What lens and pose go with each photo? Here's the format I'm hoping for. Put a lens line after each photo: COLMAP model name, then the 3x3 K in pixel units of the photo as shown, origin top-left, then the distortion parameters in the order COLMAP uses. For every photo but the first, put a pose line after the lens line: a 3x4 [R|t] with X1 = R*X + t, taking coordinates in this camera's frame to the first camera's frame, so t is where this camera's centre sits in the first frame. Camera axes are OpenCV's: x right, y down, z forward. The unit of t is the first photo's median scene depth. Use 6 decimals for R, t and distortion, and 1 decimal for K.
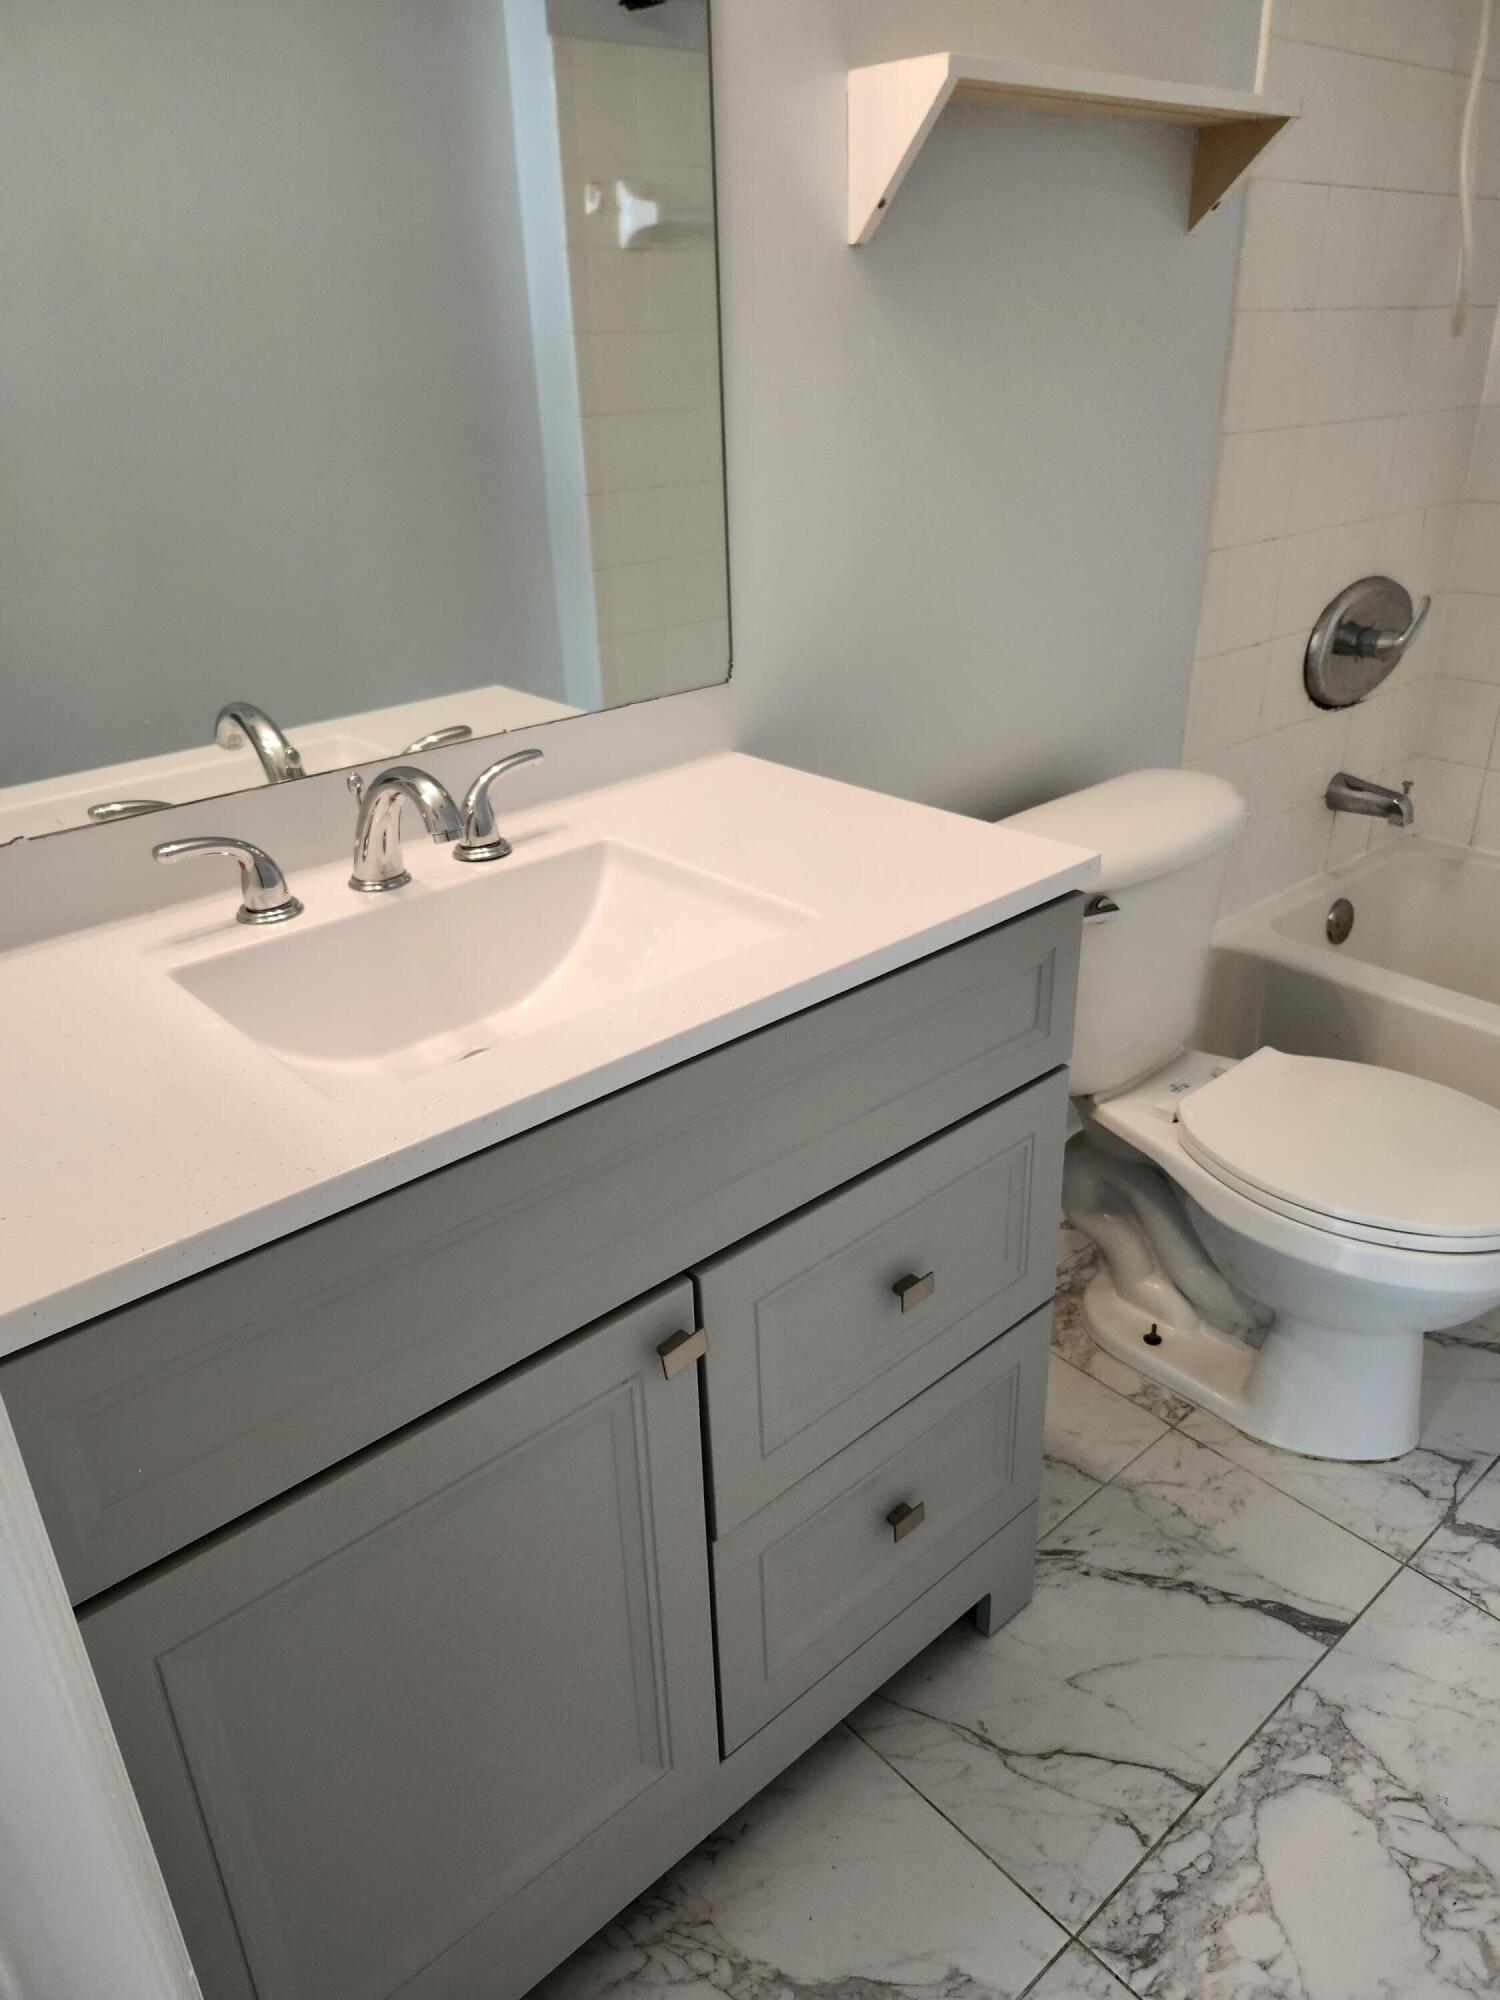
lens RADIAL K [[1424.9, 0, 750.0], [0, 1424.9, 1000.0], [0, 0, 1]] dist [0.009863, -0.003964]
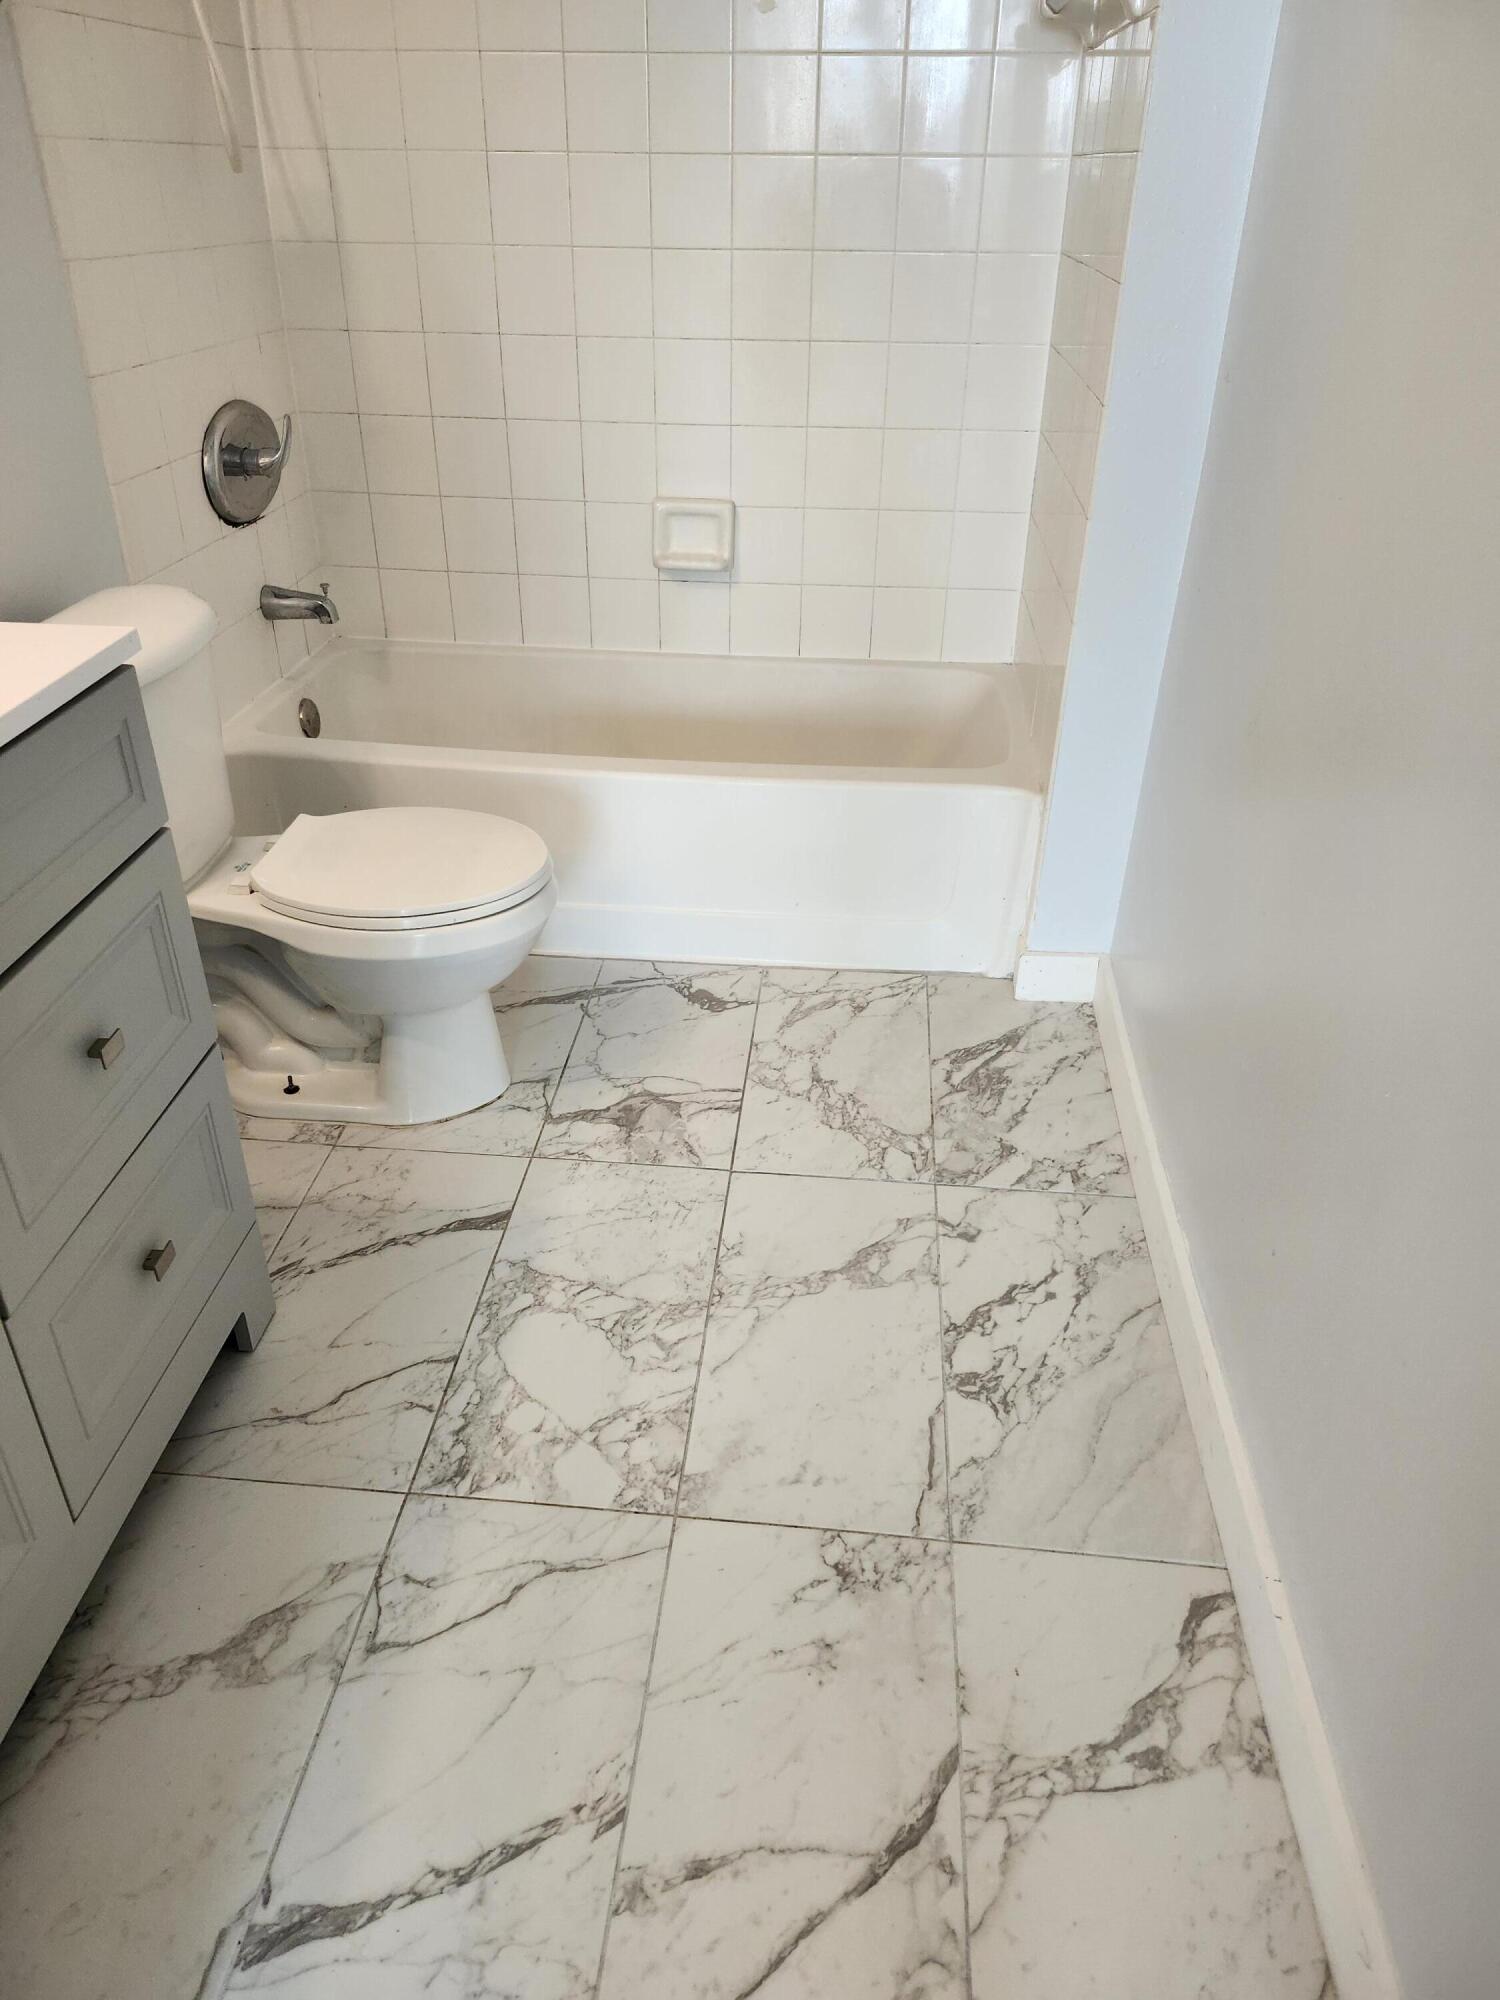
lens RADIAL K [[1380.2, 0, 736.6], [0, 1380.2, 995.3], [0, 0, 1]] dist [0.137664, -0.173375]
pose [[0.731611, -0.324420, 0.599581, -0.145208], [0.272466, 0.945359, 0.179048, 0.082962], [-0.624906, 0.032372, 0.780029, -0.149910]]
